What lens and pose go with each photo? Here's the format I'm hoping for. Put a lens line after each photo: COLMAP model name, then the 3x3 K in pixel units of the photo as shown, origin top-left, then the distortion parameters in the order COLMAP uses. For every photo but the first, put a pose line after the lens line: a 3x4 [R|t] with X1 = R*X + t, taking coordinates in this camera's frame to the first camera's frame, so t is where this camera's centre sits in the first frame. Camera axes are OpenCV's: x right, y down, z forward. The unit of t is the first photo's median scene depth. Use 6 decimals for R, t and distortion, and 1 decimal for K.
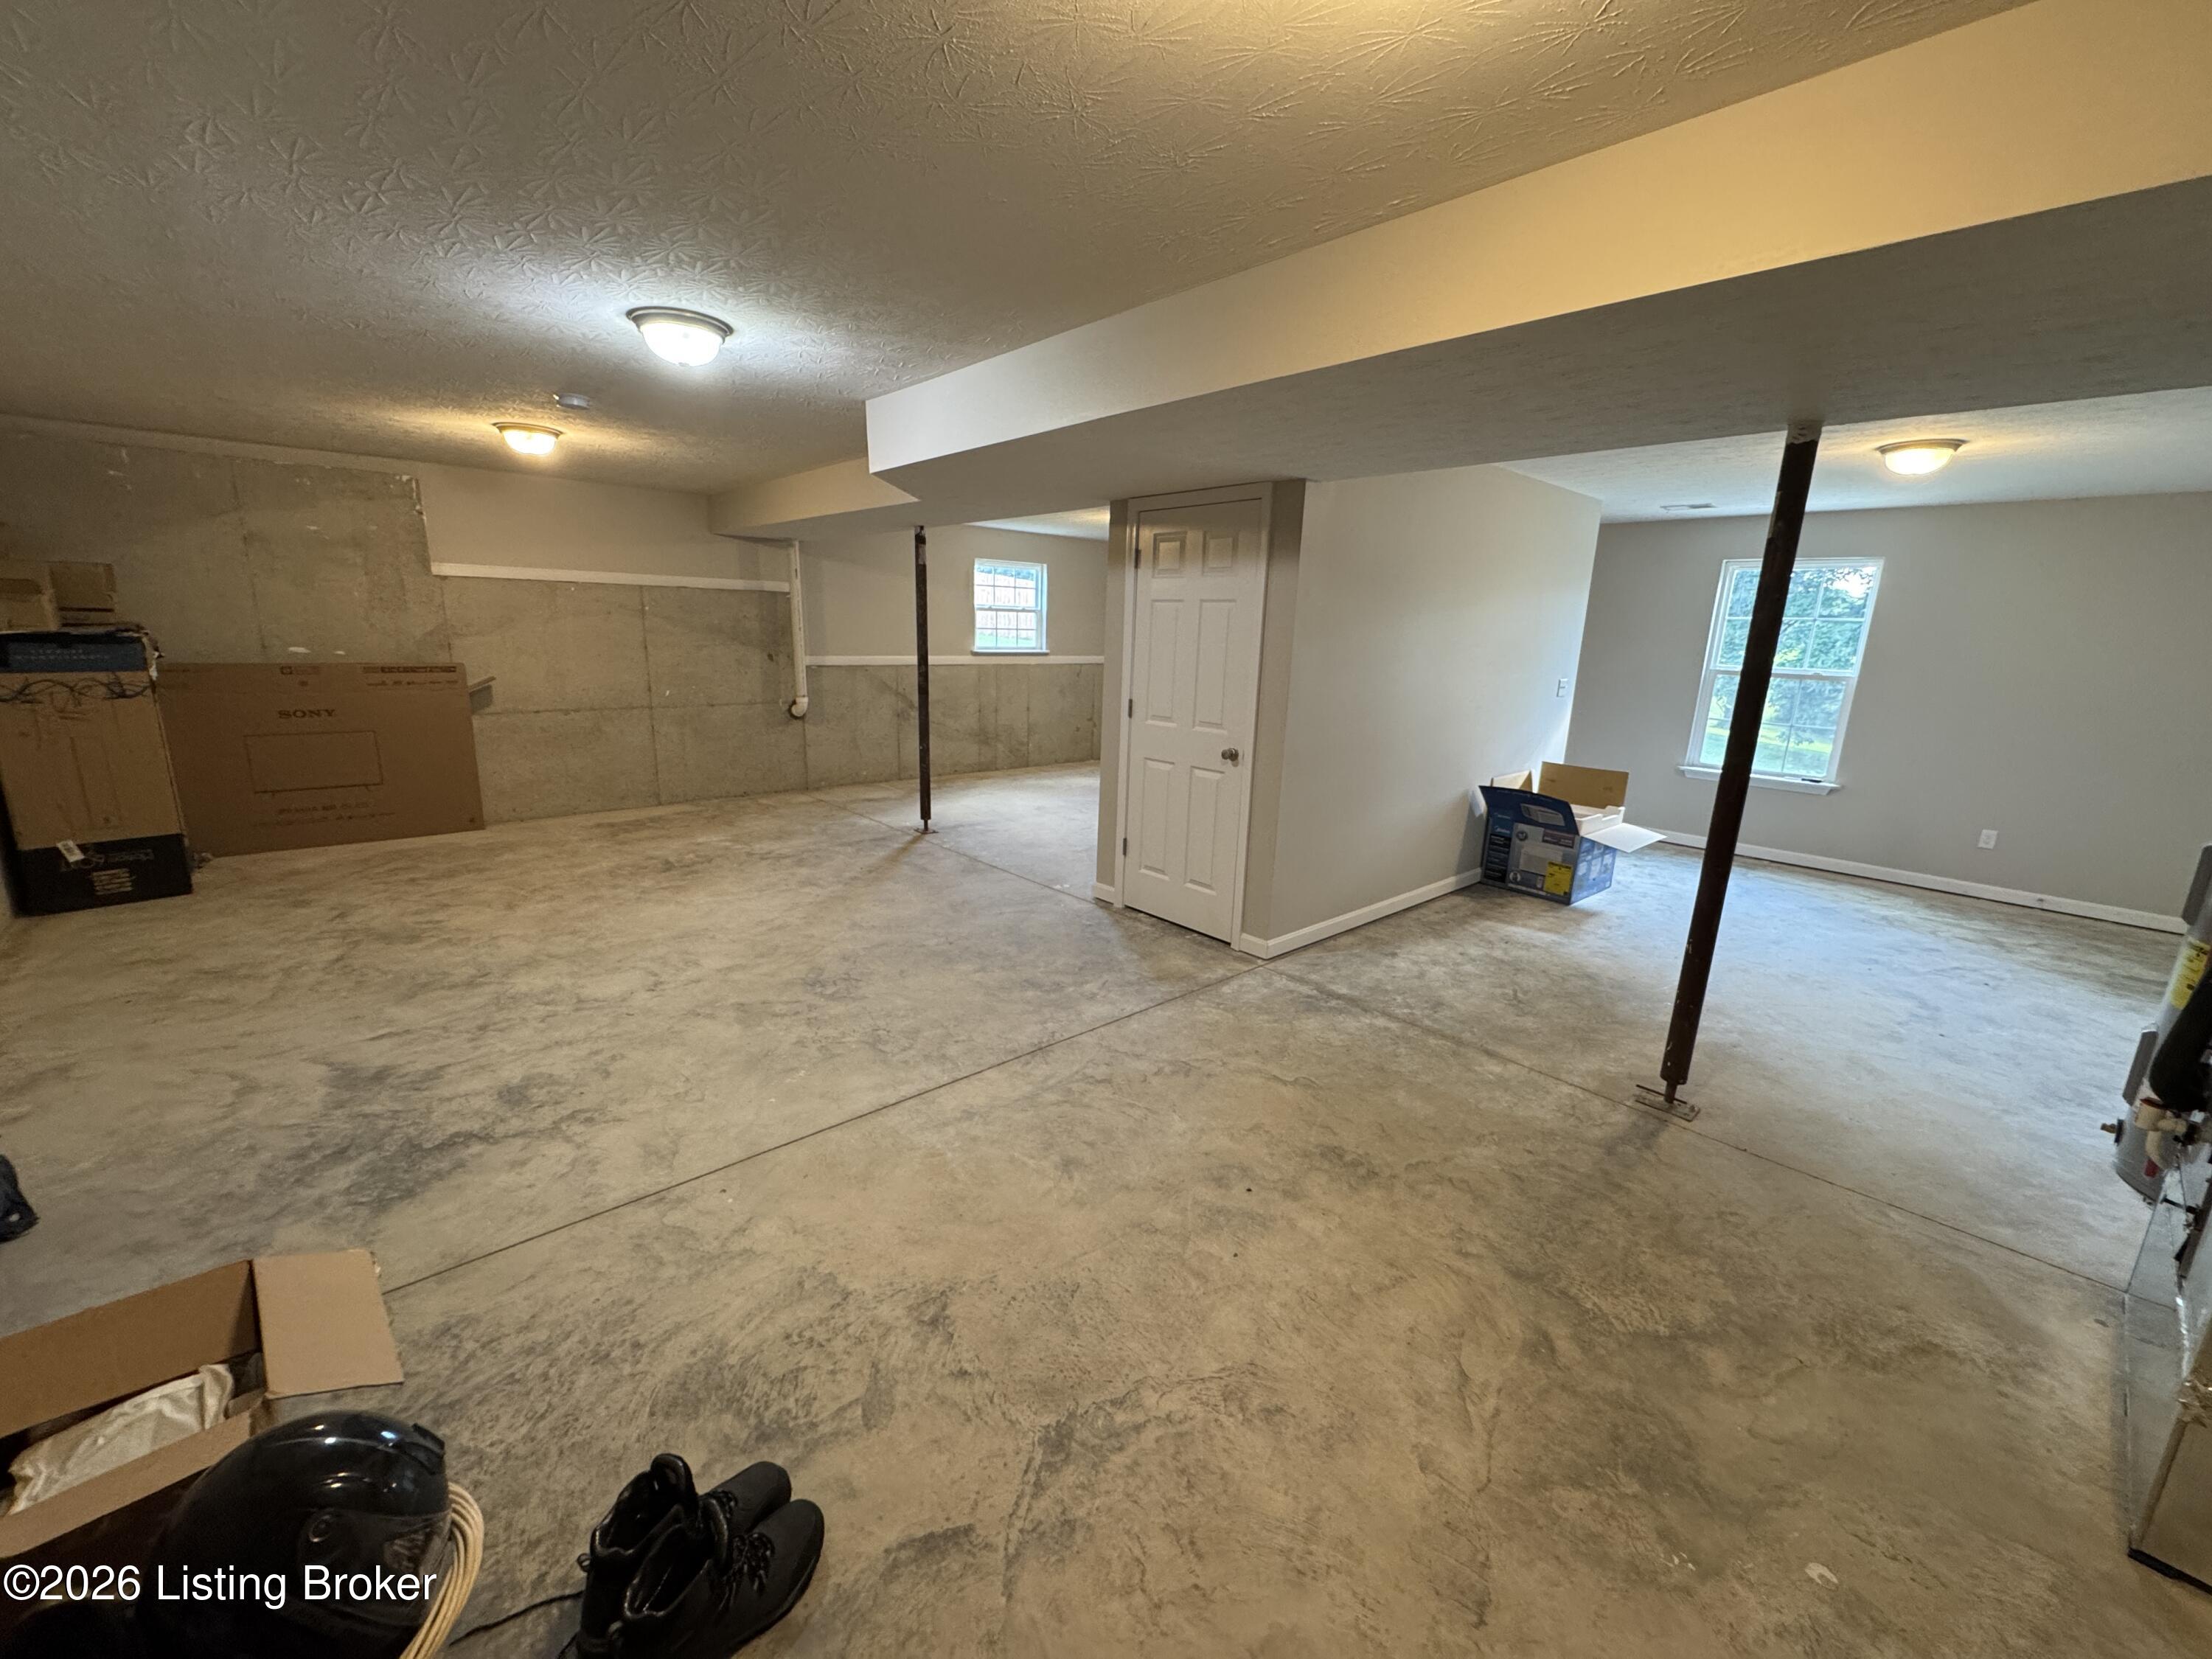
lens RADIAL K [[878.6, 0, 1102.7], [0, 878.6, 828.2], [0, 0, 1]] dist [-0.001891, 0.000457]
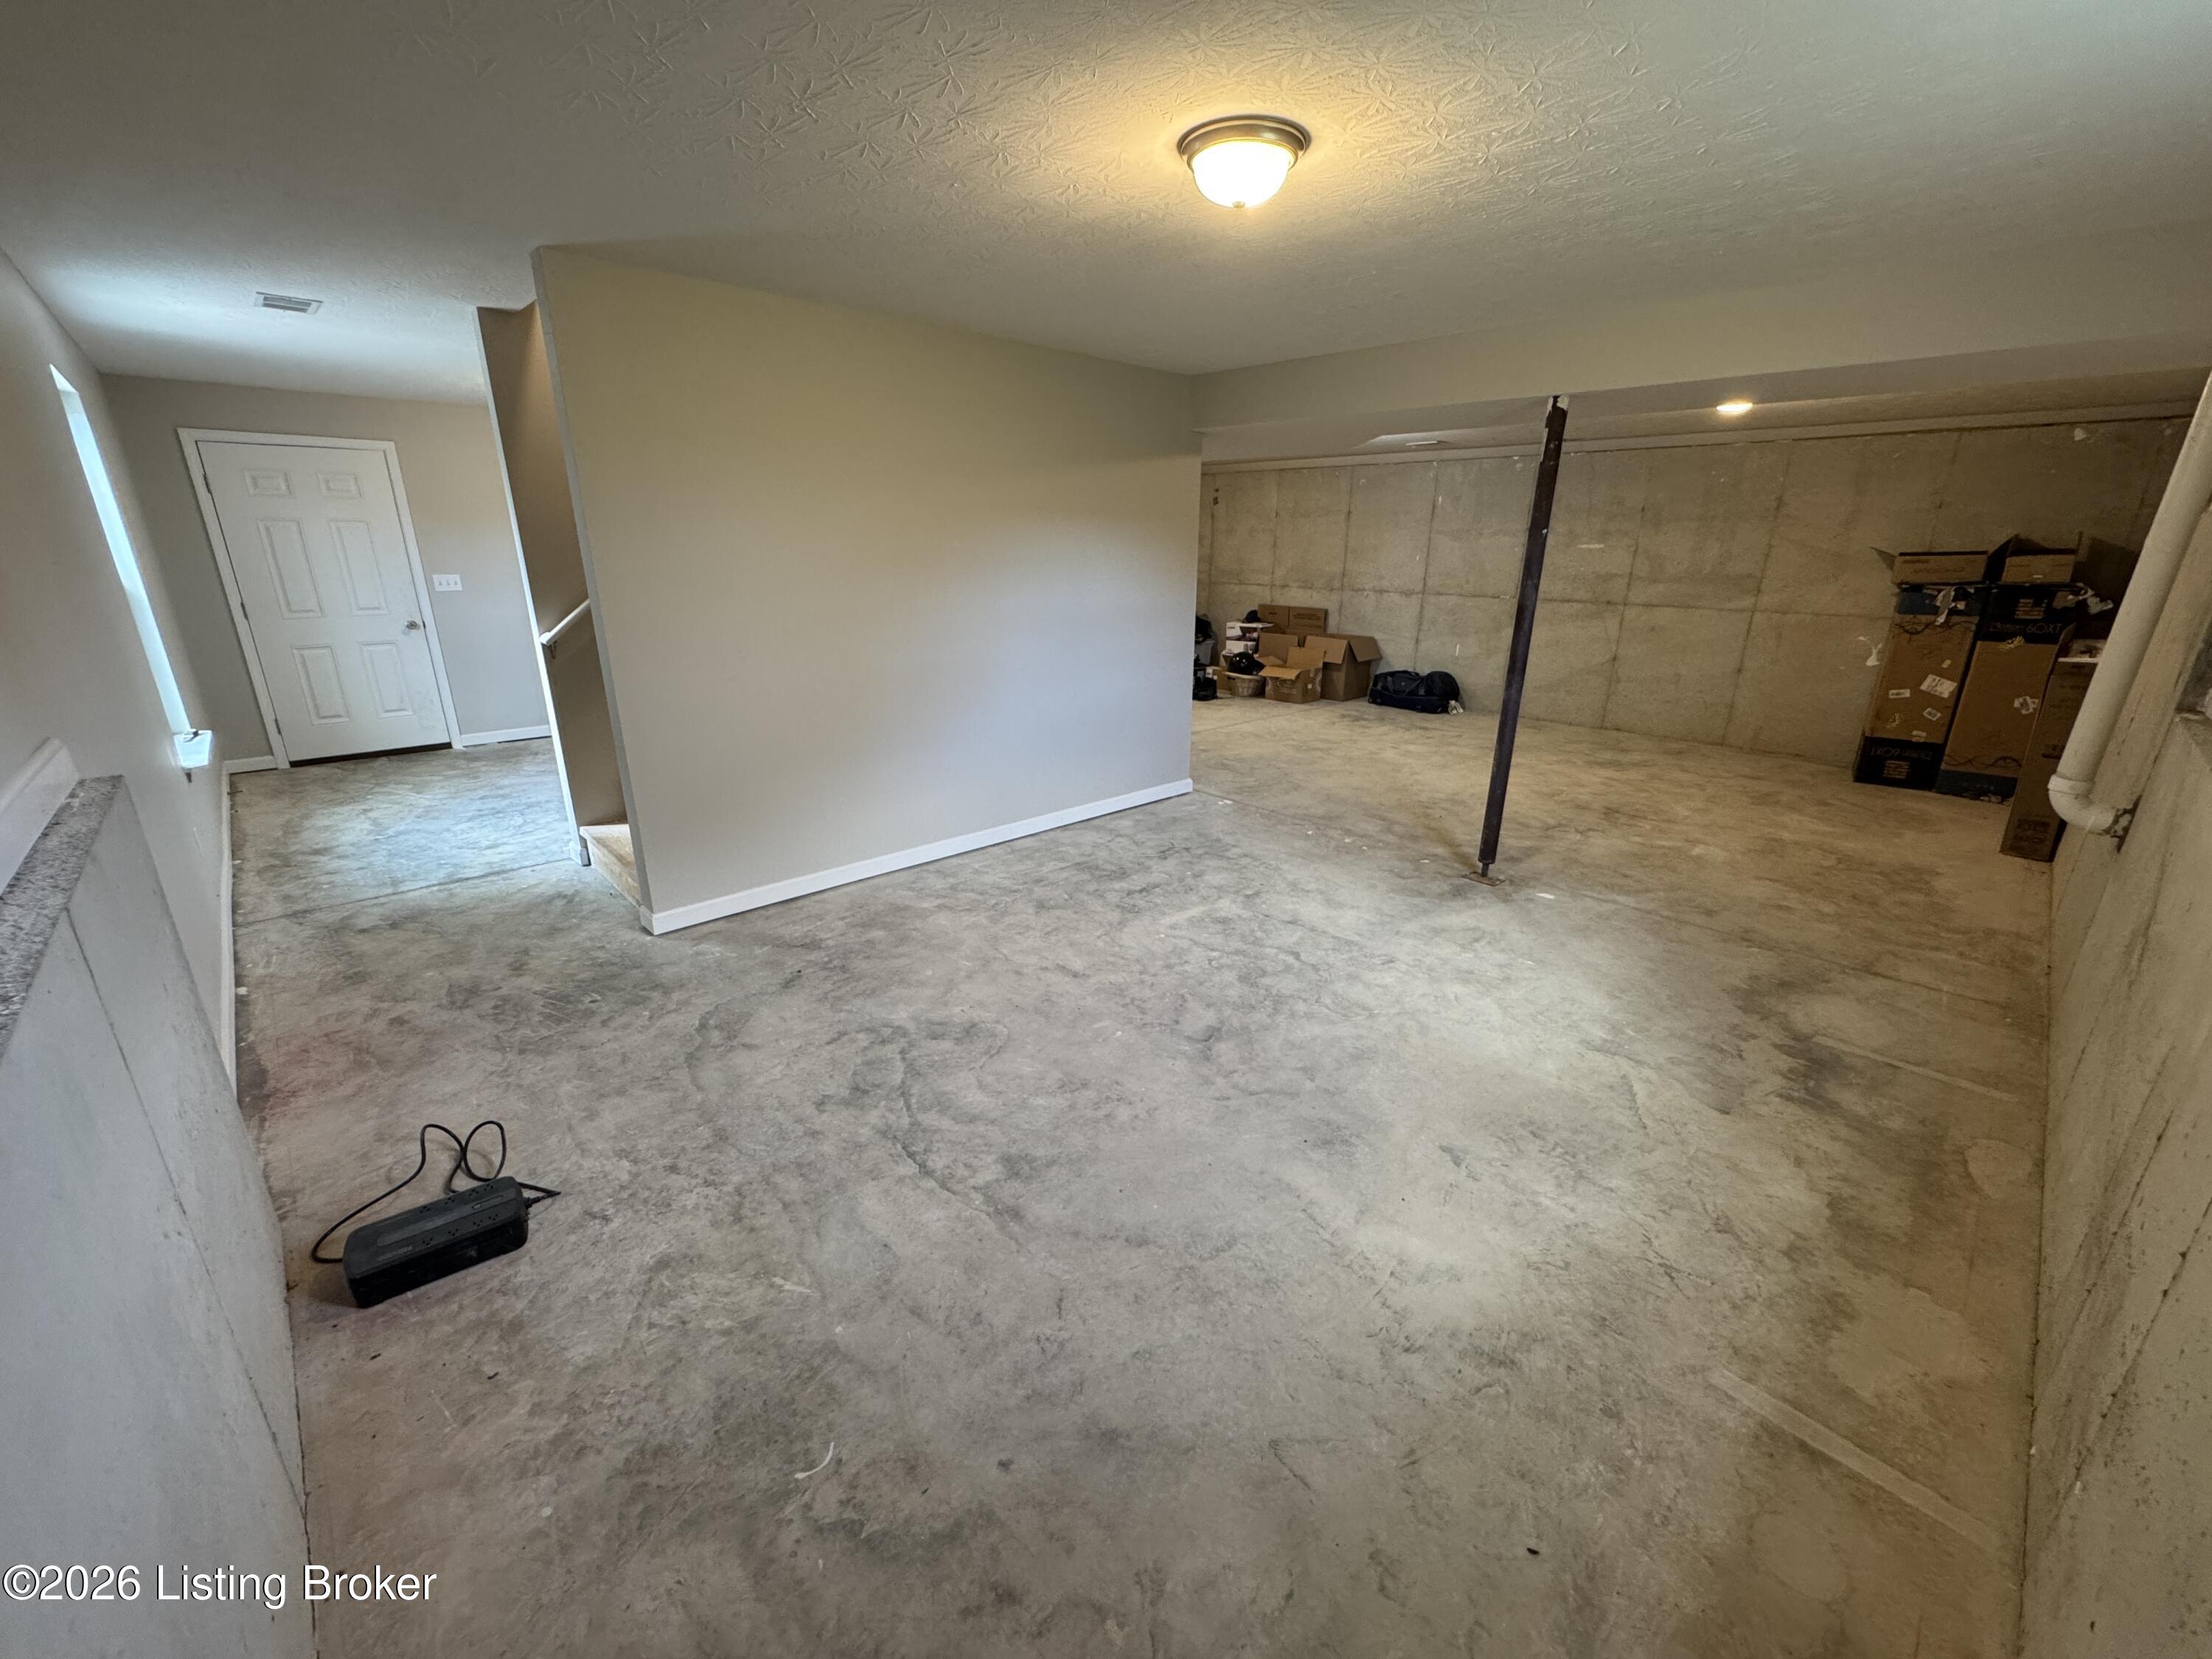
lens RADIAL K [[878.6, 0, 1105.8], [0, 878.6, 830.5], [0, 0, 1]] dist [-0.001891, 0.000457]
pose [[-0.998647, -0.031967, -0.041022, 0.191322], [-0.048595, 0.854559, 0.517076, -0.605700], [0.018527, 0.518370, -0.854956, 2.616740]]
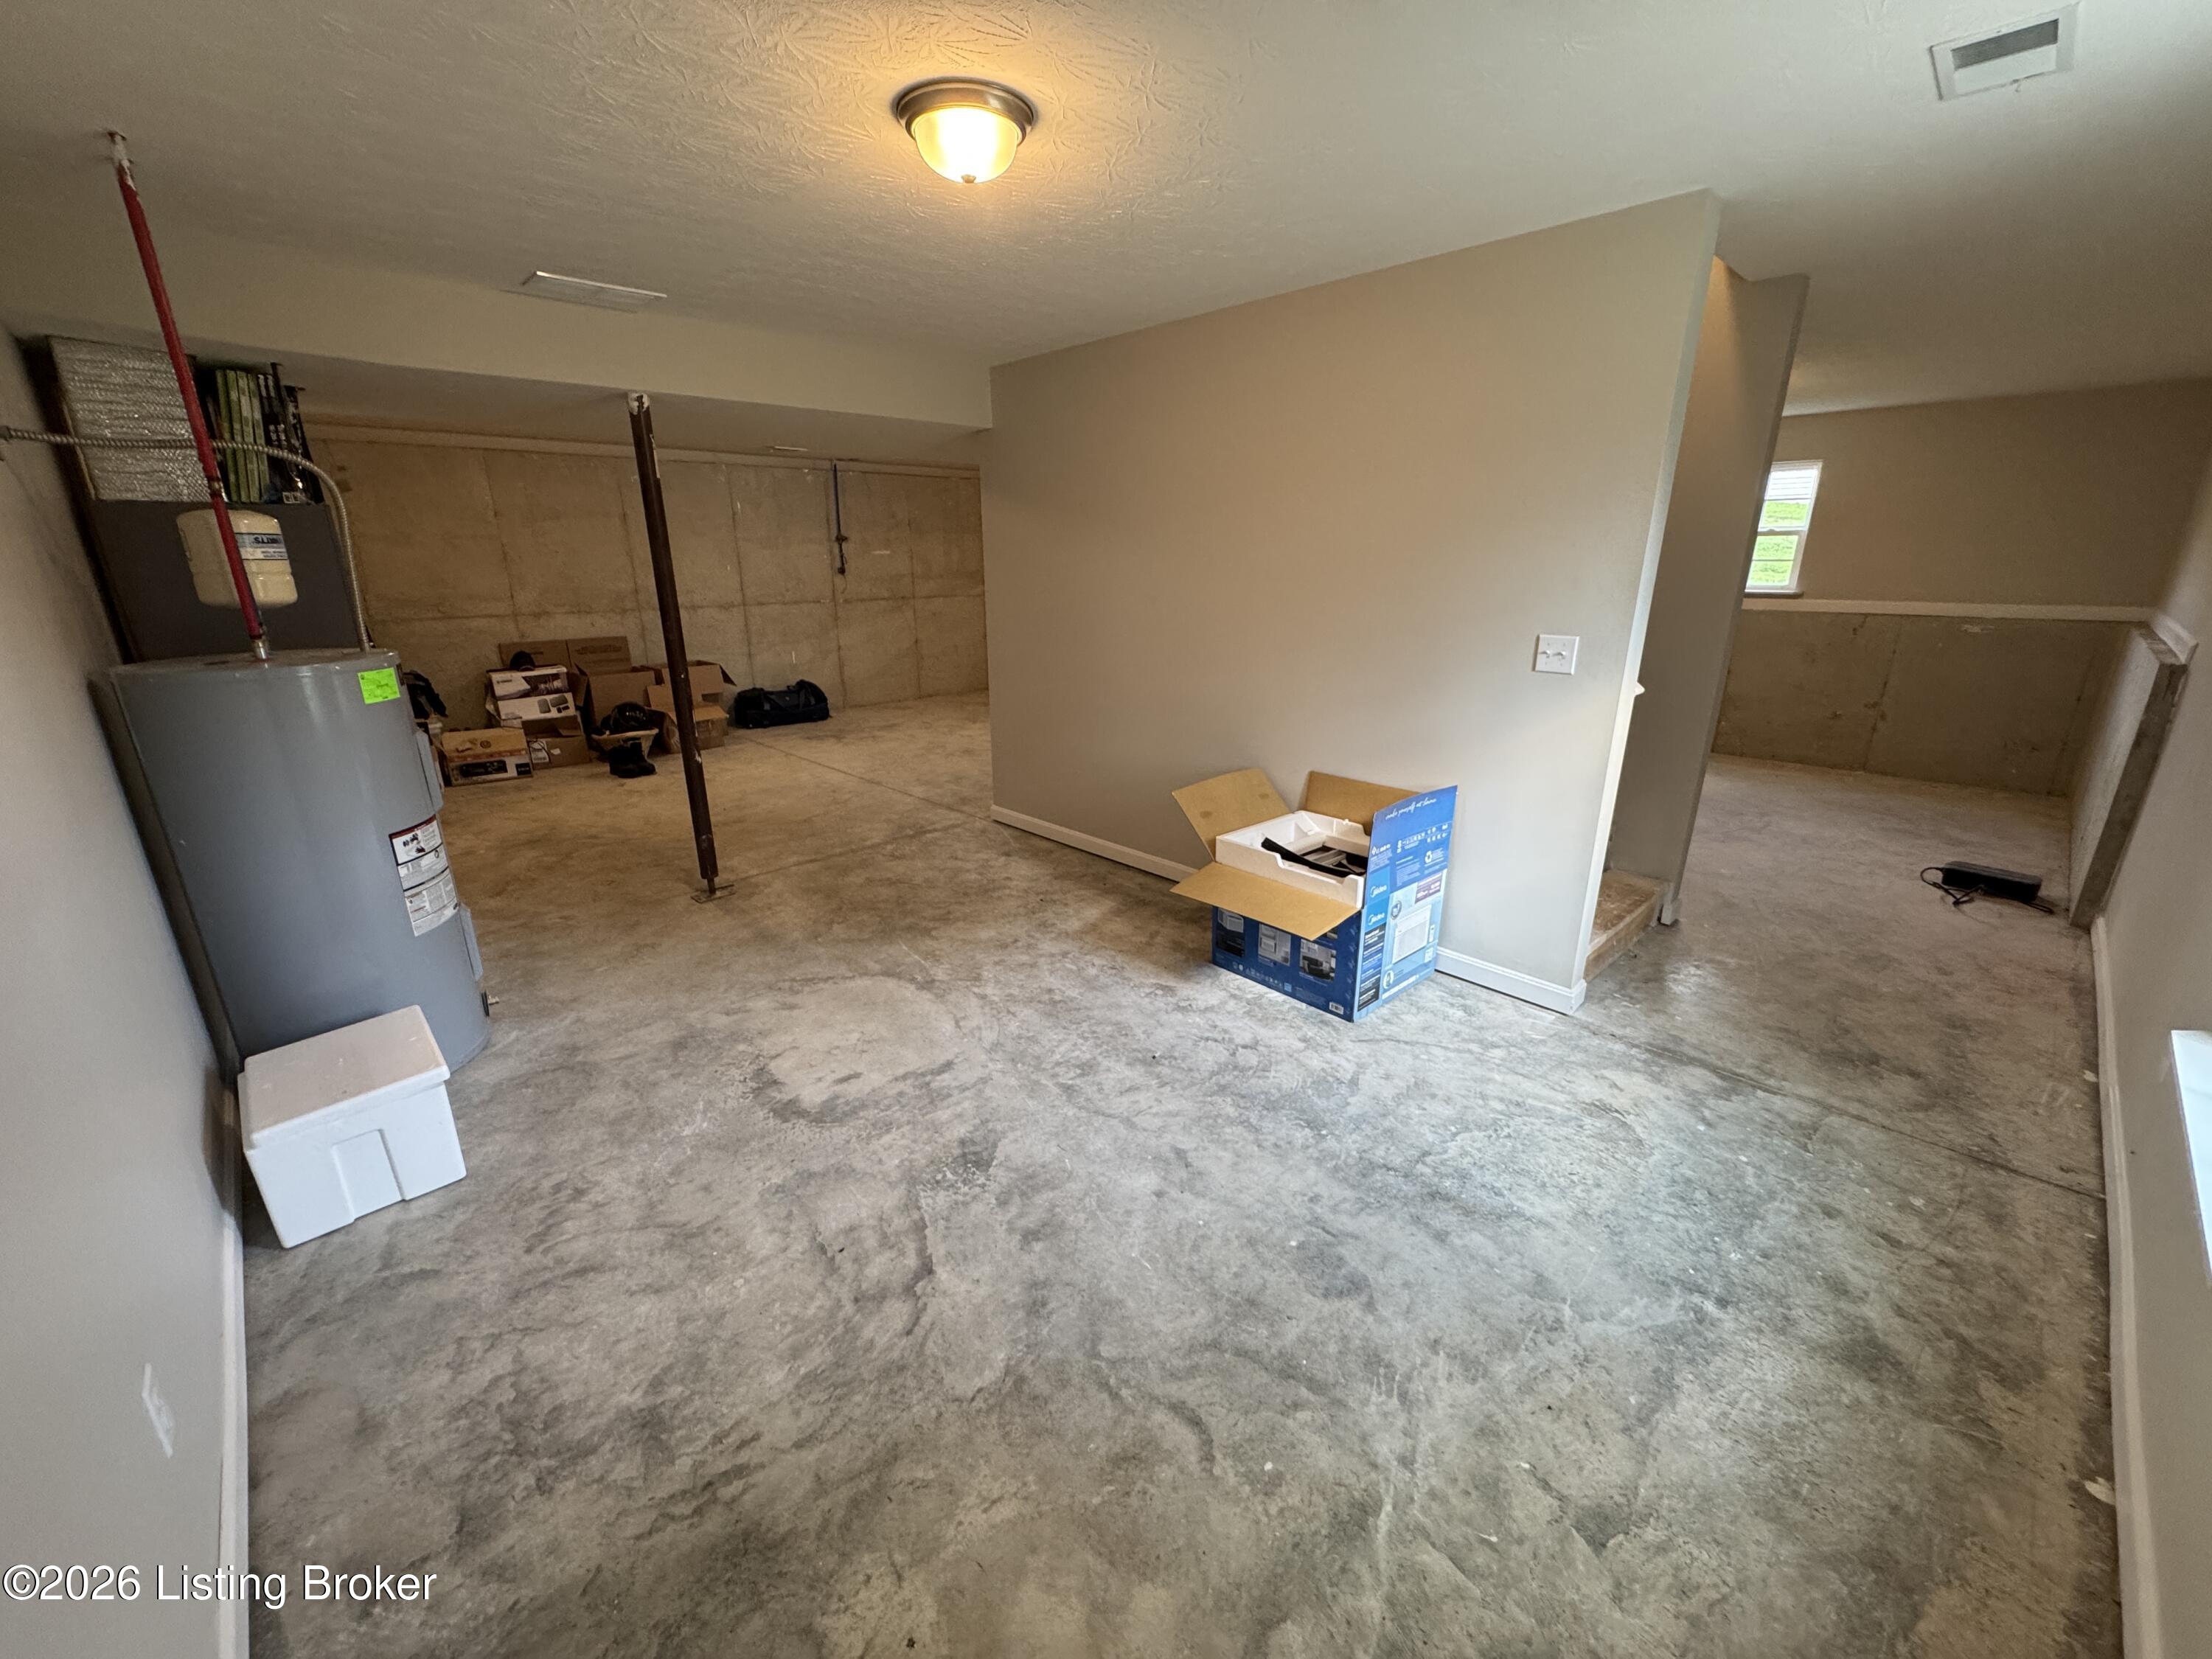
lens RADIAL K [[878.6, 0, 1107.9], [0, 878.6, 832.5], [0, 0, 1]] dist [-0.001891, 0.000457]
pose [[0.027978, 0.270650, -0.962271, 1.533154], [-0.217314, 0.941271, 0.258426, -0.213170], [0.975701, 0.201885, 0.085151, 1.143345]]
